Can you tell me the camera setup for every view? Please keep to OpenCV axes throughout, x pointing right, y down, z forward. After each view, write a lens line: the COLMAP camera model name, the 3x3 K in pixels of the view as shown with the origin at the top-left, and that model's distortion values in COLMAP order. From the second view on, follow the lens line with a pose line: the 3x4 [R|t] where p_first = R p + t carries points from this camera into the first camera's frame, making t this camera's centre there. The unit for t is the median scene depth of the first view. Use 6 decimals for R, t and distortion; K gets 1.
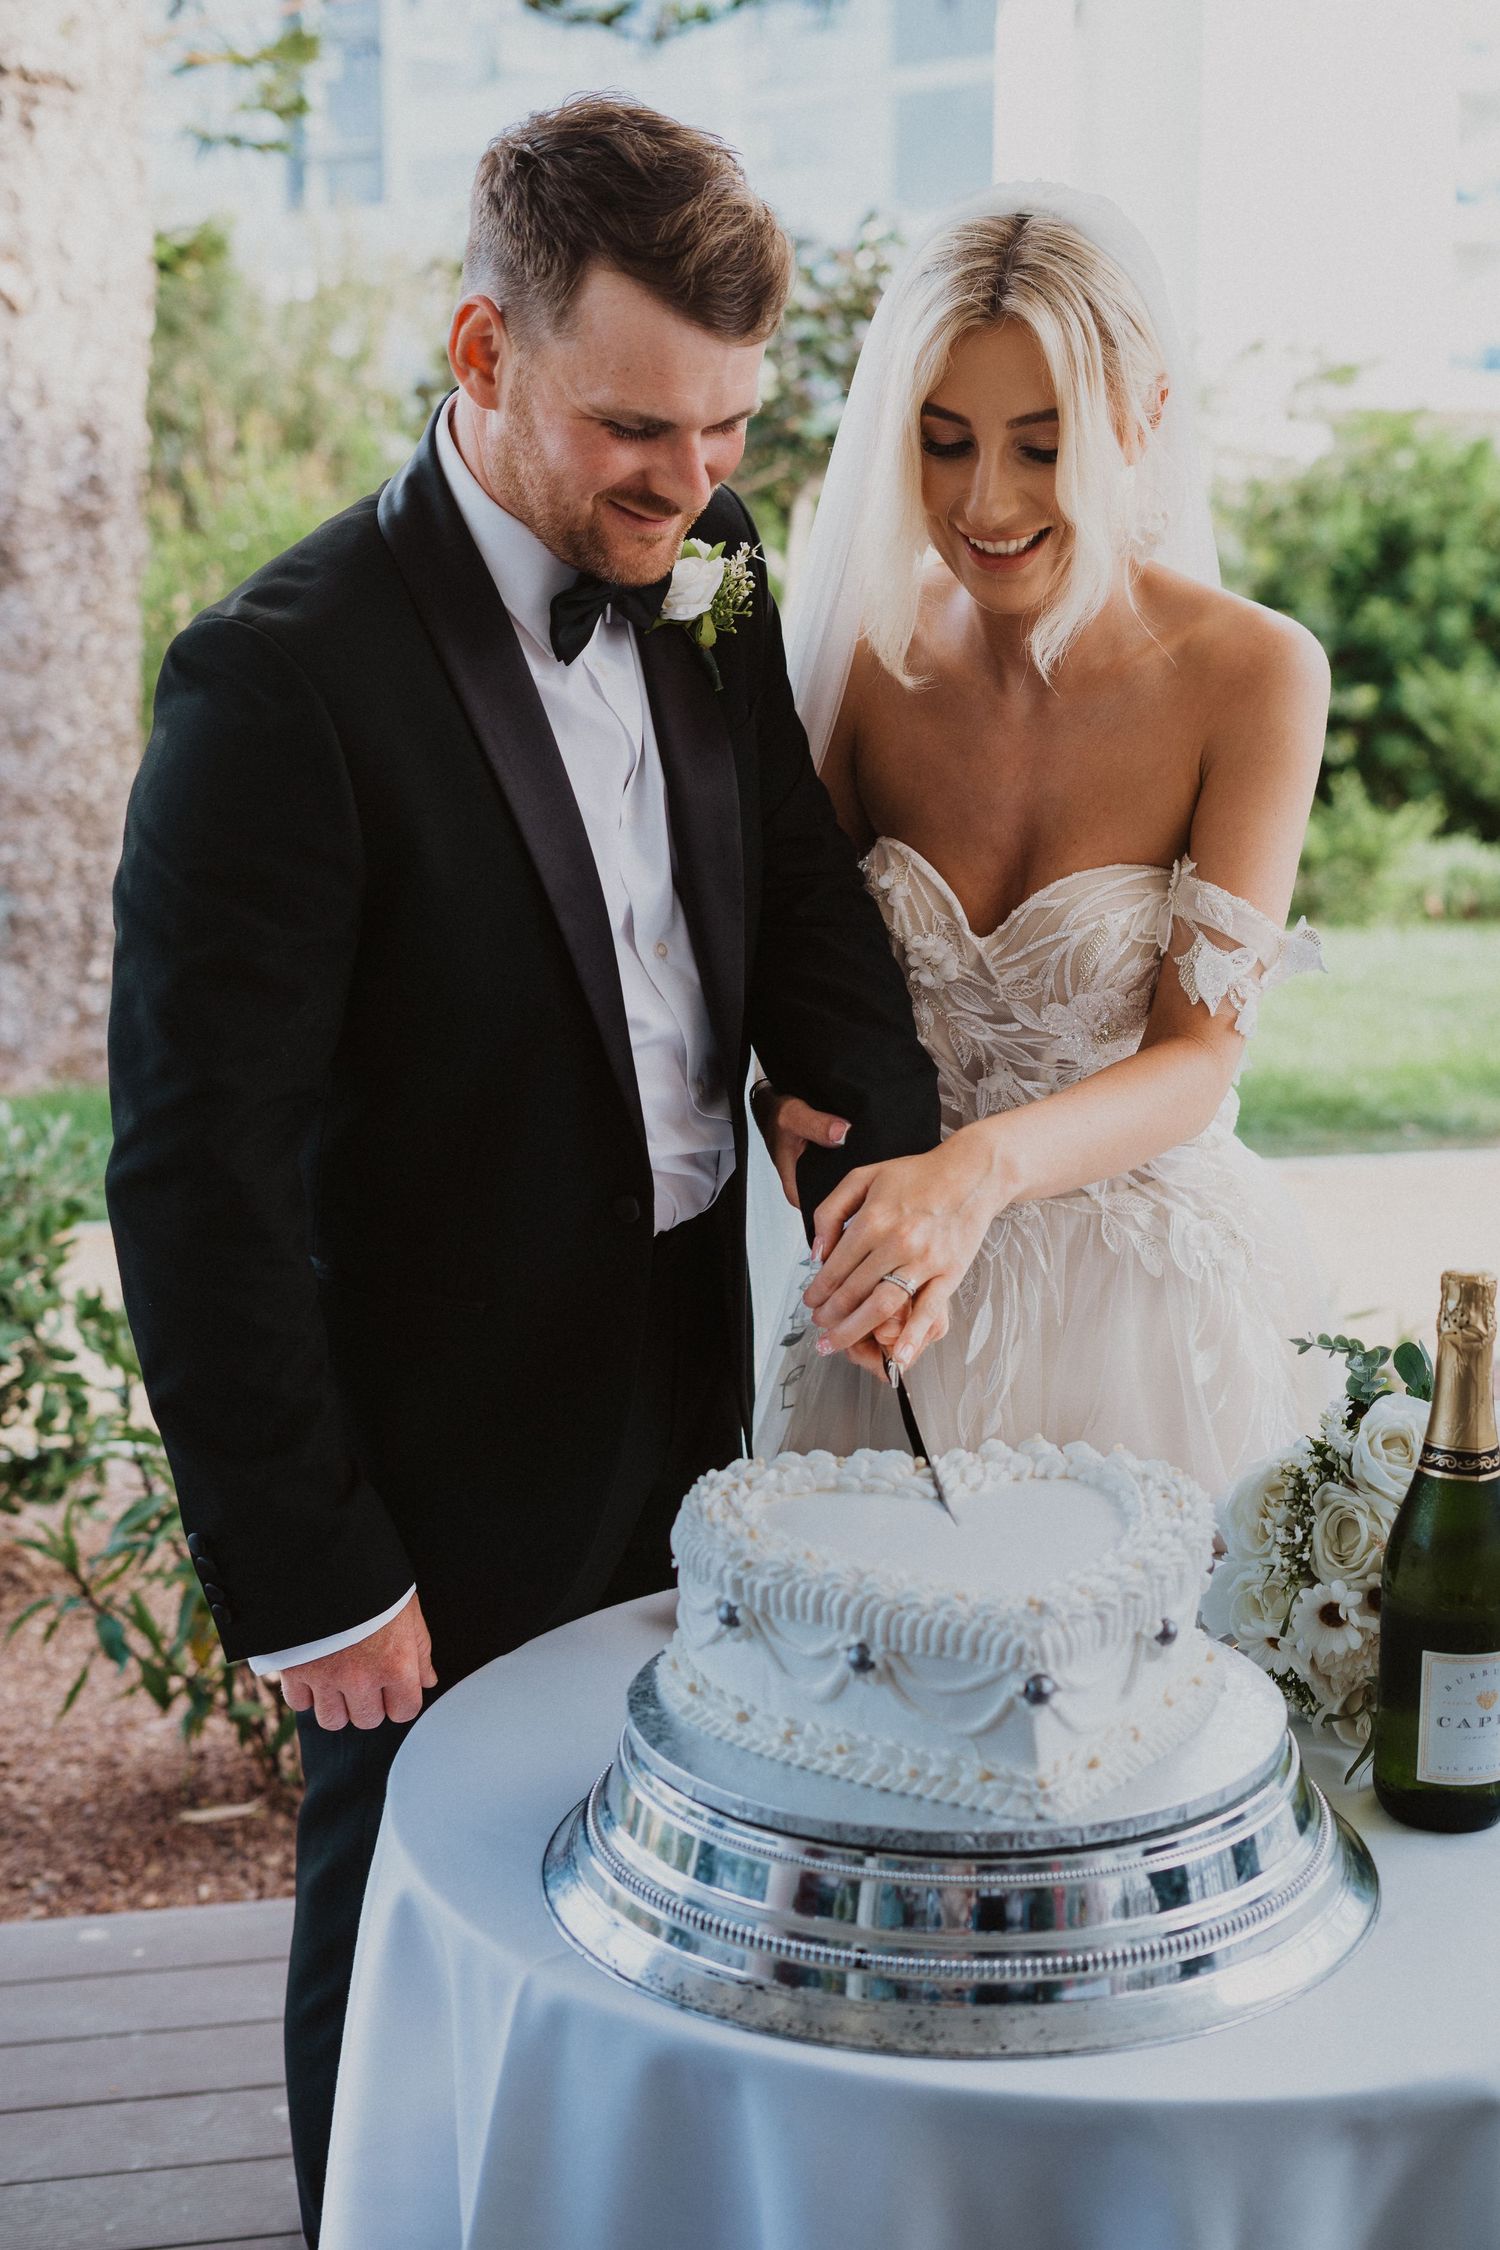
lens RADIAL K [[3302.9, 0, 749.7], [0, 3302.9, 1100.8], [0, 0, 1]] dist [0.005195, 0.000000]
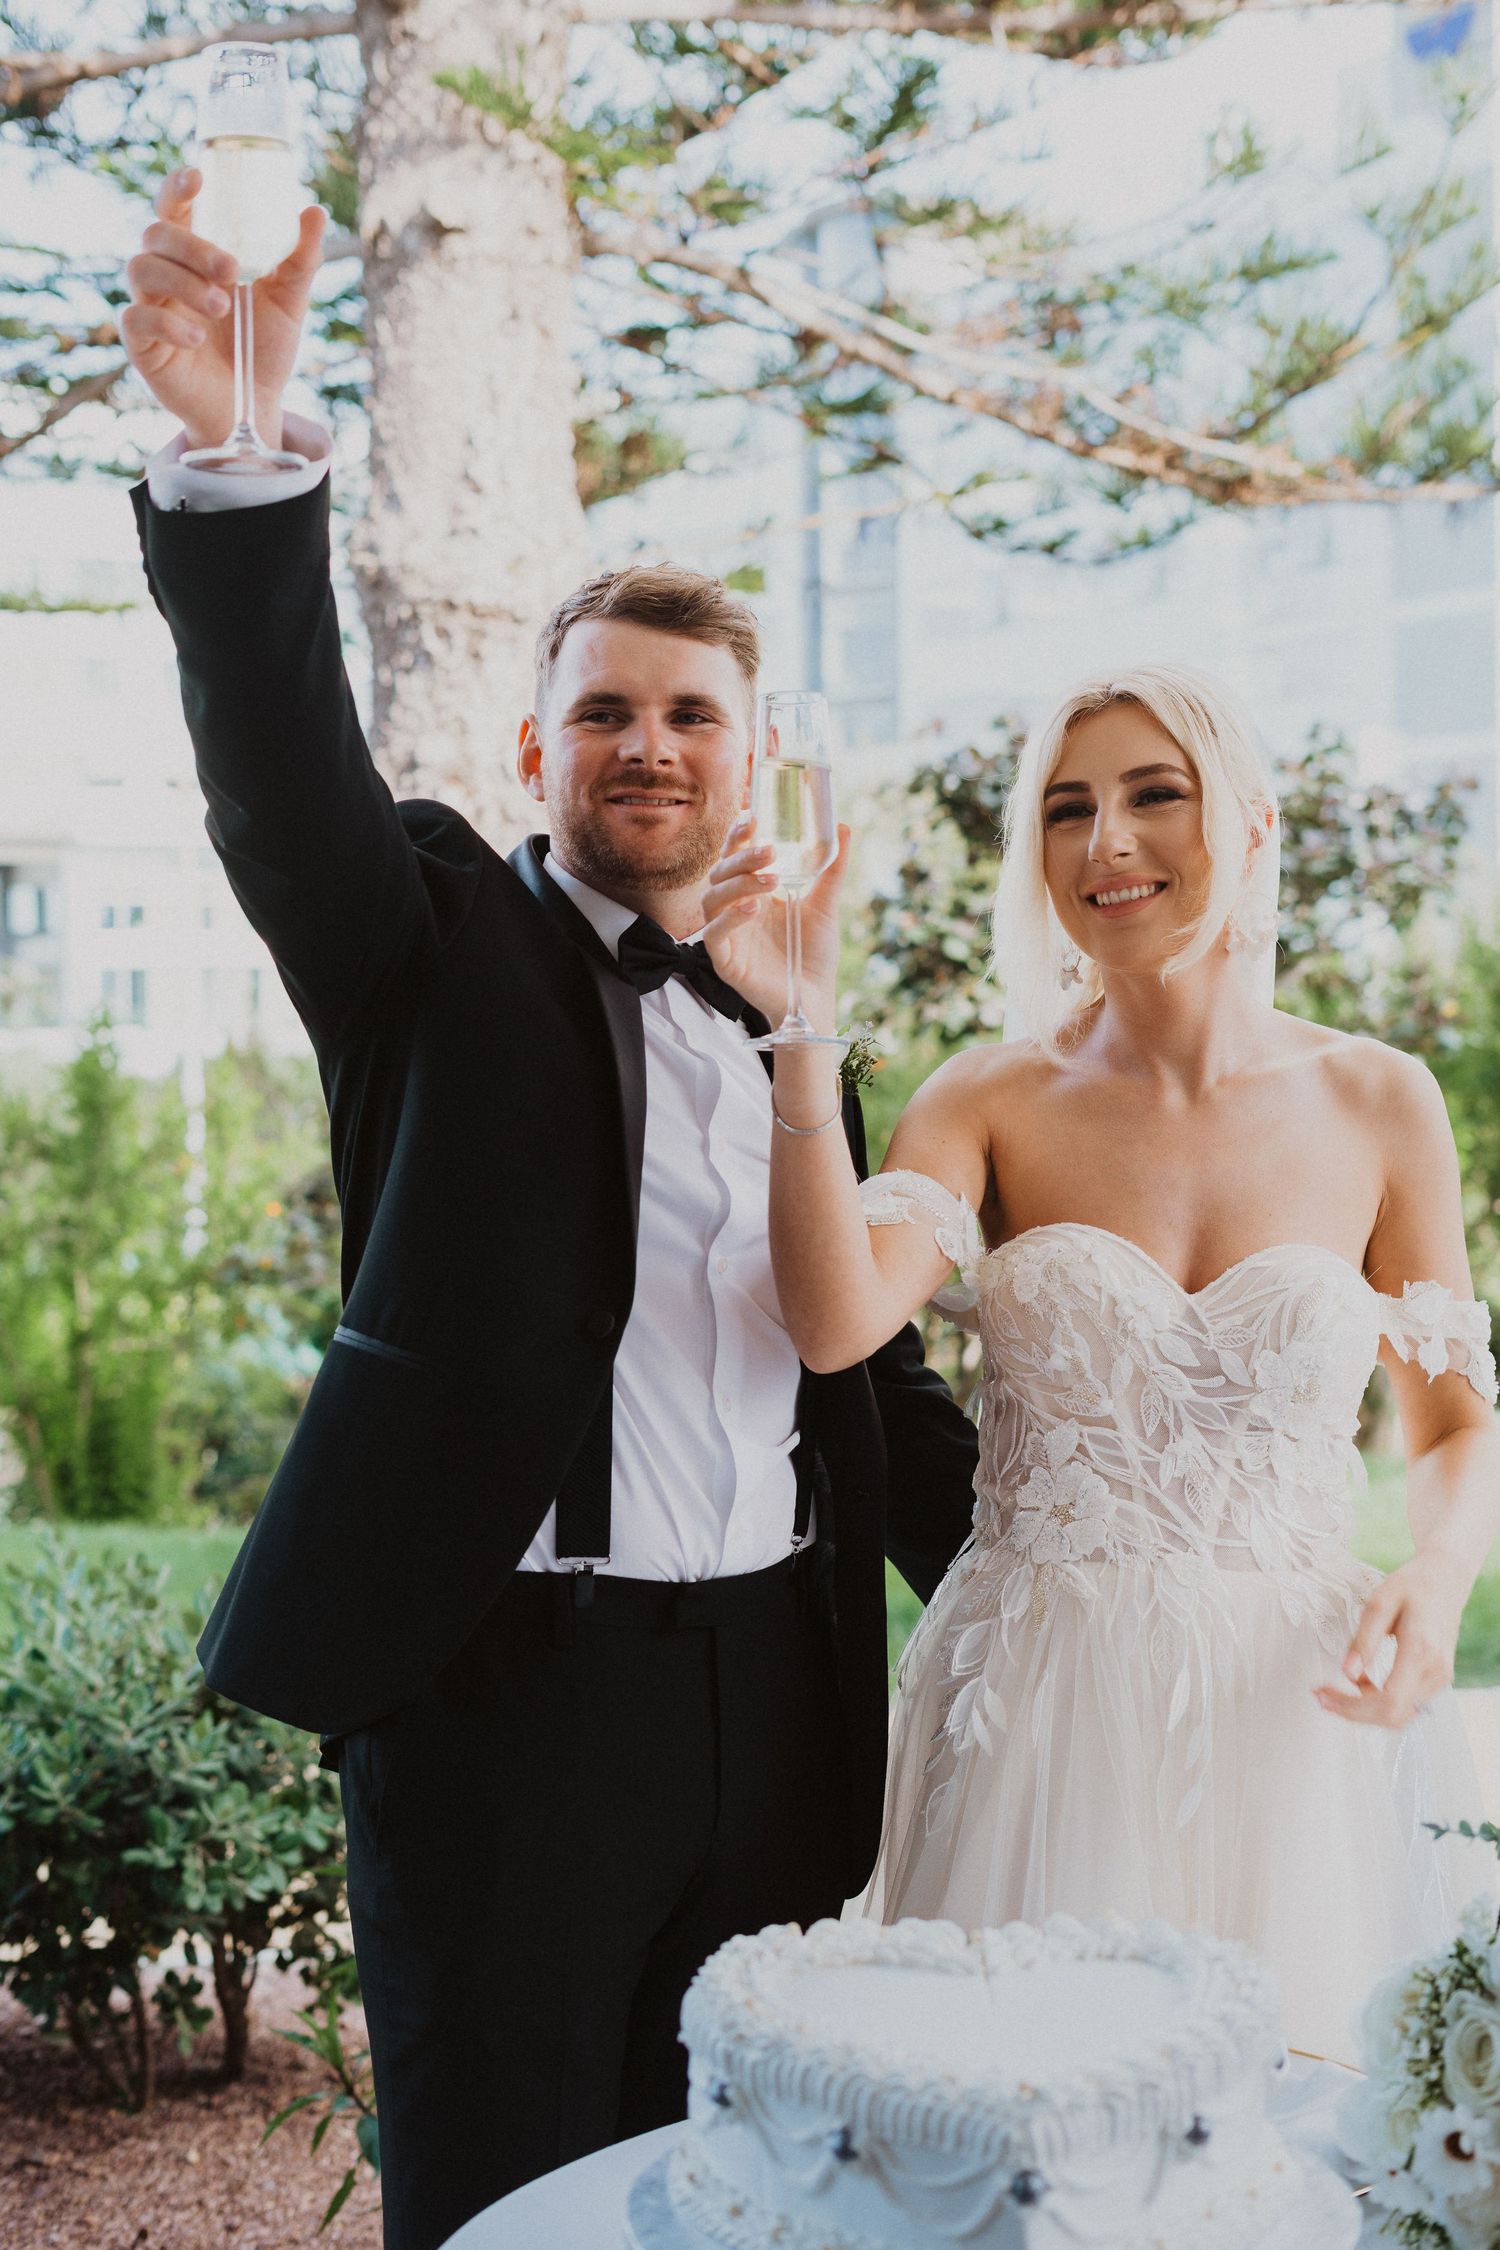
lens RADIAL K [[3302.9, 0, 744.5], [0, 3302.9, 1119.7], [0, 0, 1]] dist [0.005195, 0.000000]
pose [[0.987618, -0.008419, -0.156654, 0.145372], [-0.015326, 0.988605, -0.149751, 0.026227], [0.156130, 0.150297, 0.976235, 0.069158]]
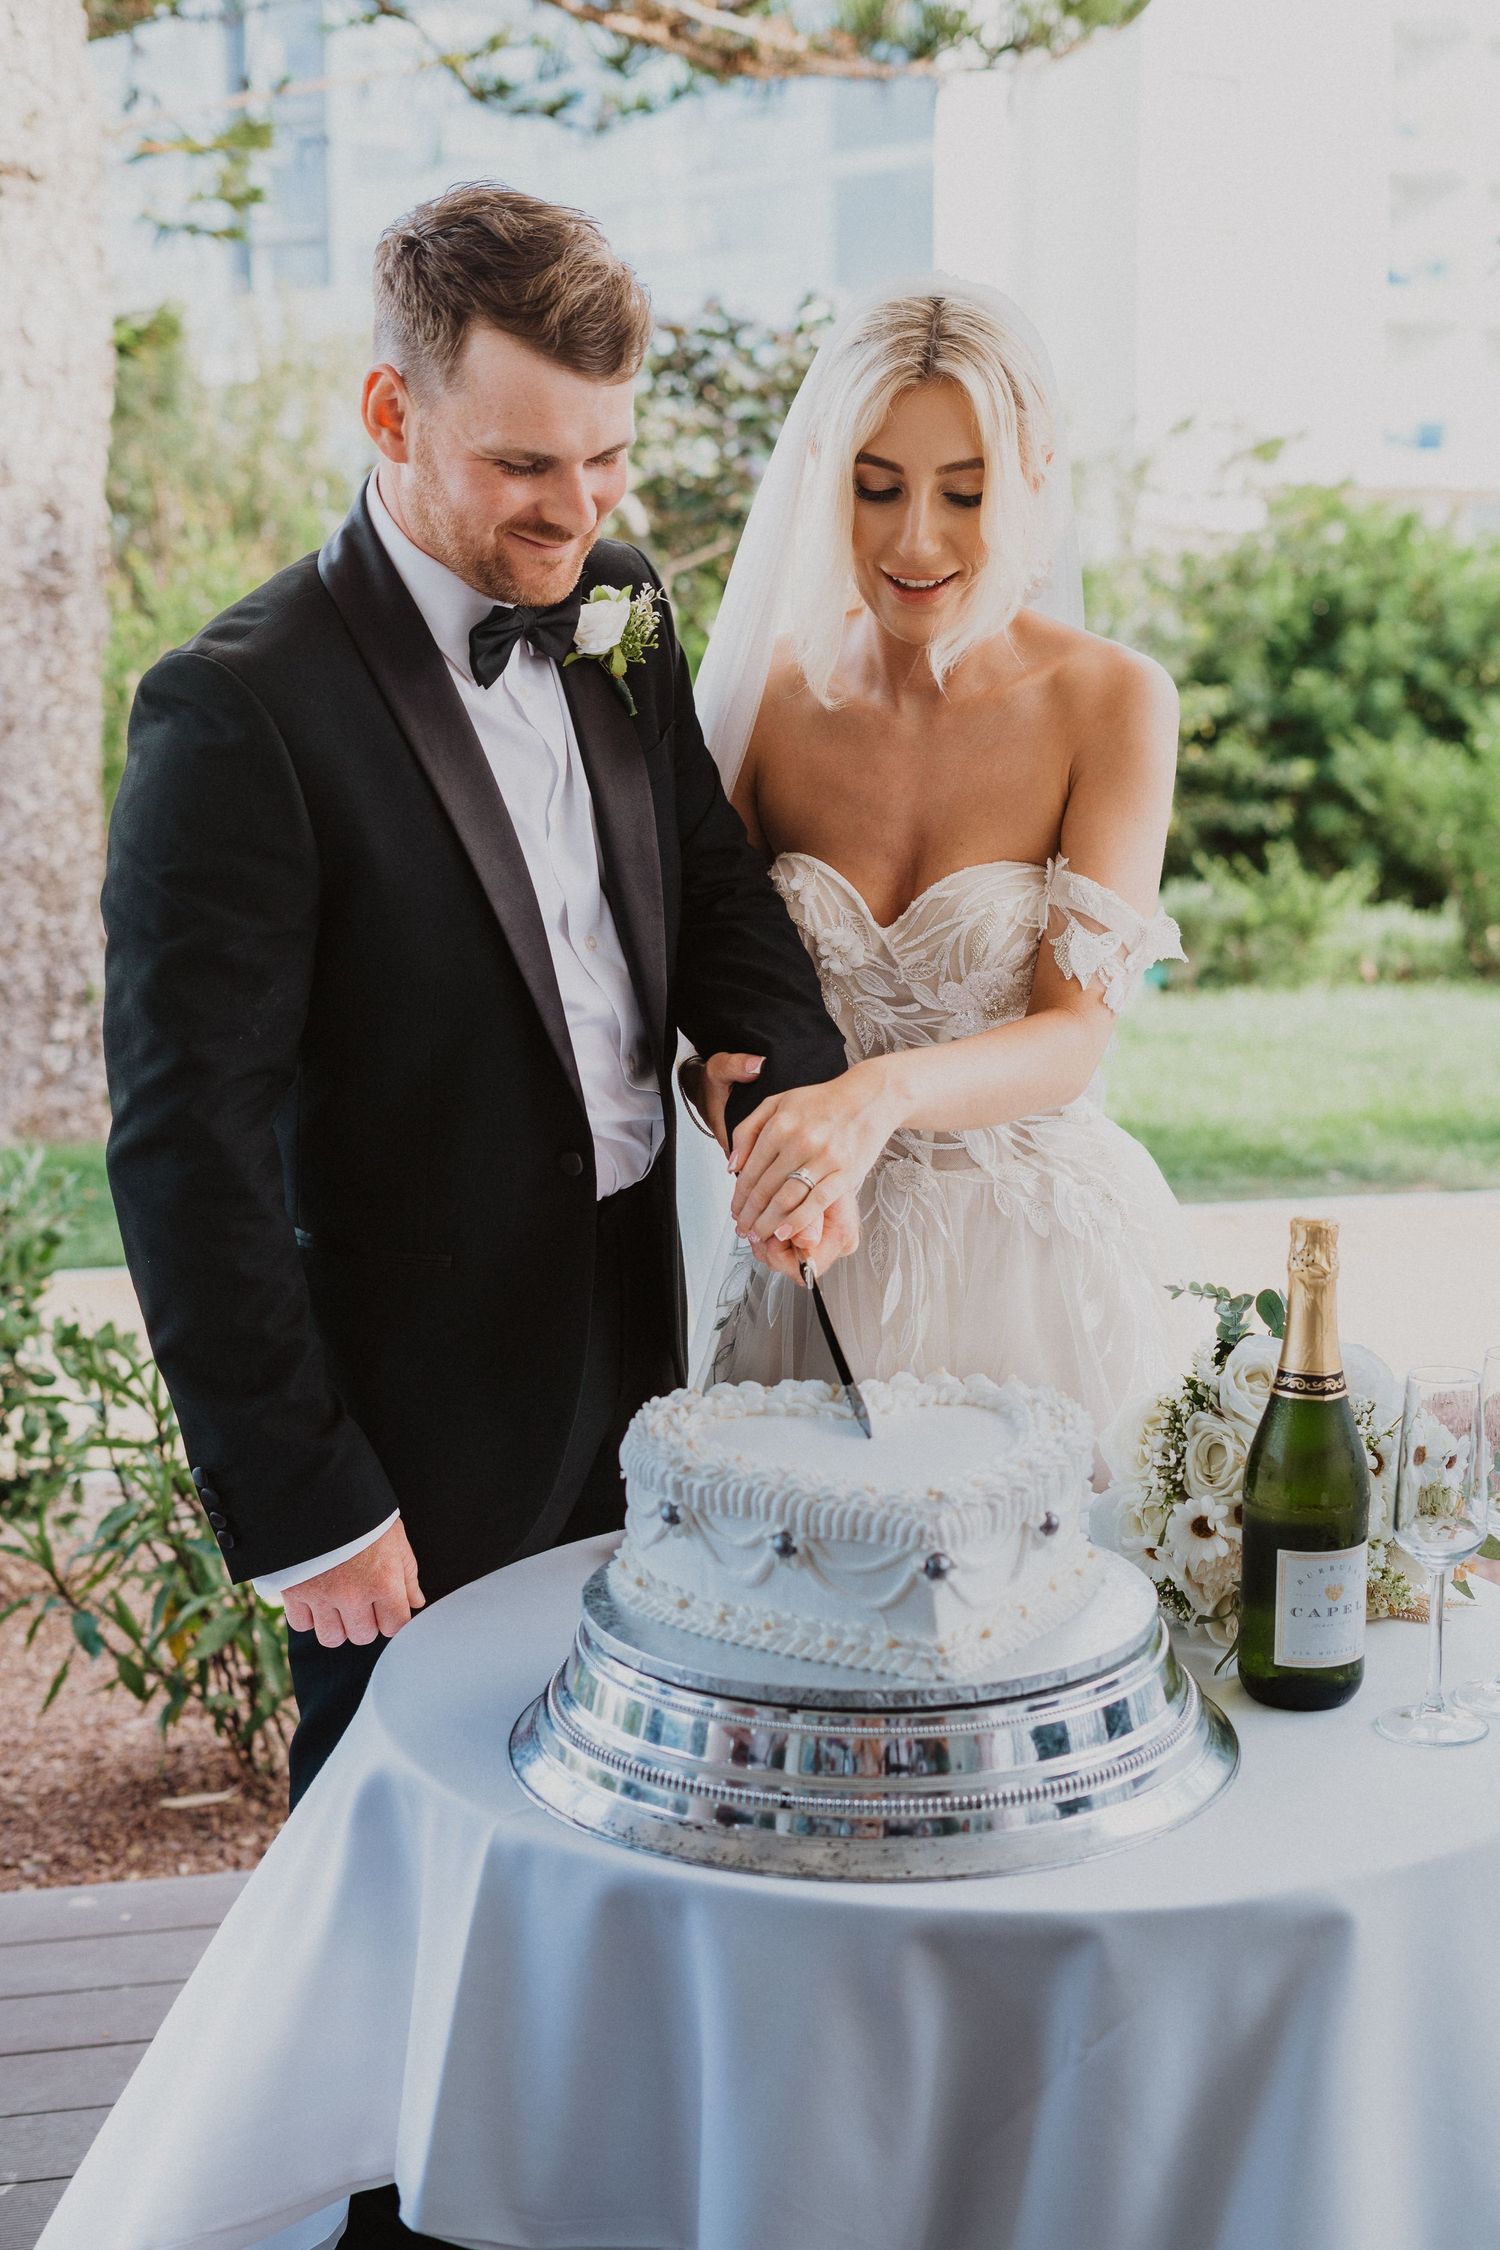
lens RADIAL K [[3302.9, 0, 740.9], [0, 3302.9, 1103.9], [0, 0, 1]] dist [0.005195, 0.000000]
pose [[0.999895, -0.006570, 0.012950, 0.004246], [0.006859, 0.999726, -0.022395, 0.038775], [-0.012800, 0.022482, 0.999665, -0.153759]]
